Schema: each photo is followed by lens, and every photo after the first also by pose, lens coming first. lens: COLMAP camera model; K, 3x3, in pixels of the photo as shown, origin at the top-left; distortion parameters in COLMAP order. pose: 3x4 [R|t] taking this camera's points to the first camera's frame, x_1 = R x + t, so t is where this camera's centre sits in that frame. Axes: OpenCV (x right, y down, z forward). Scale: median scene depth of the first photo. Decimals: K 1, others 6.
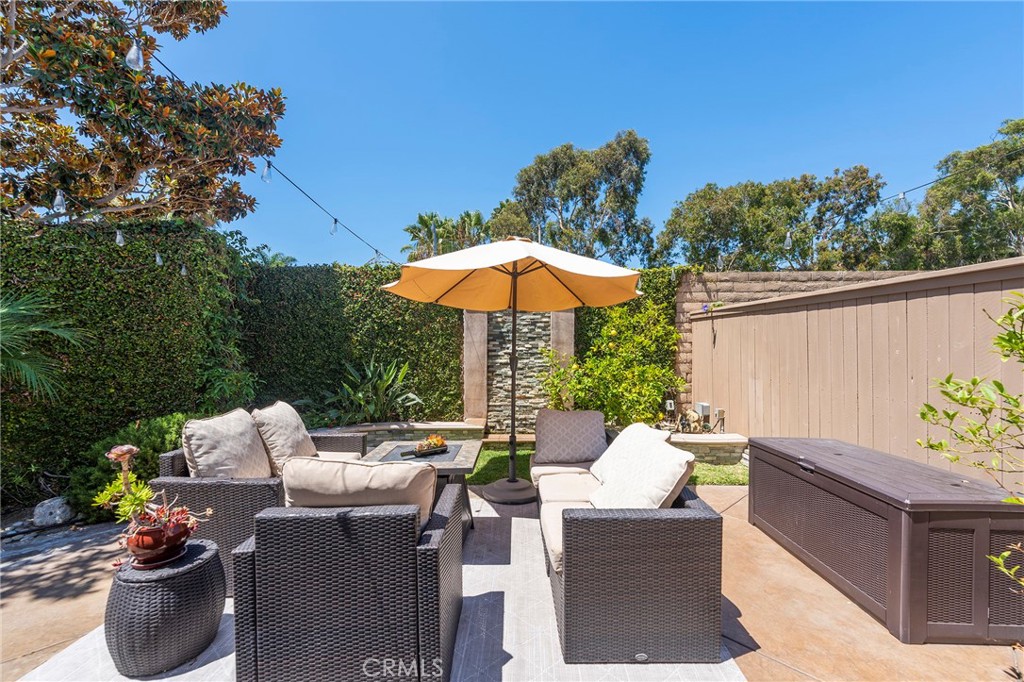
lens RADIAL K [[413.5, 0, 514.0], [0, 413.5, 346.4], [0, 0, 1]] dist [-0.000046, -0.000753]
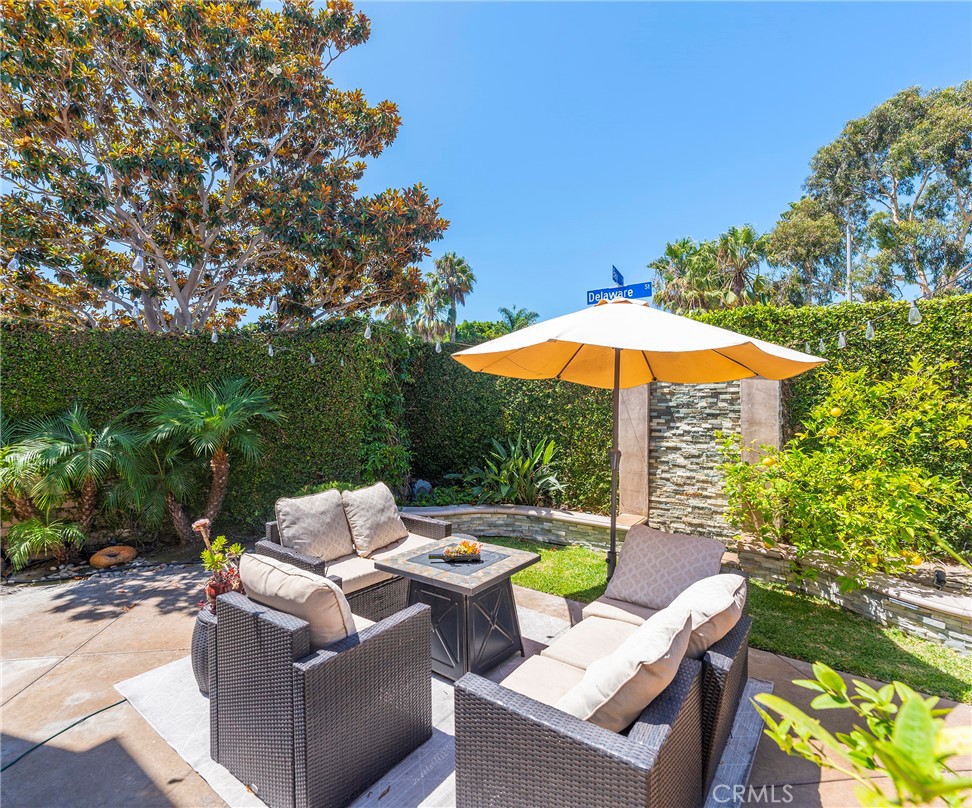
lens RADIAL K [[478.3, 0, 472.5], [0, 478.3, 396.6], [0, 0, 1]] dist [0.003961, 0.000287]
pose [[0.803871, -0.006440, -0.594769, 0.206308], [-0.000694, 0.999931, -0.011764, -0.042472], [0.594803, 0.009870, 0.803811, 0.069537]]
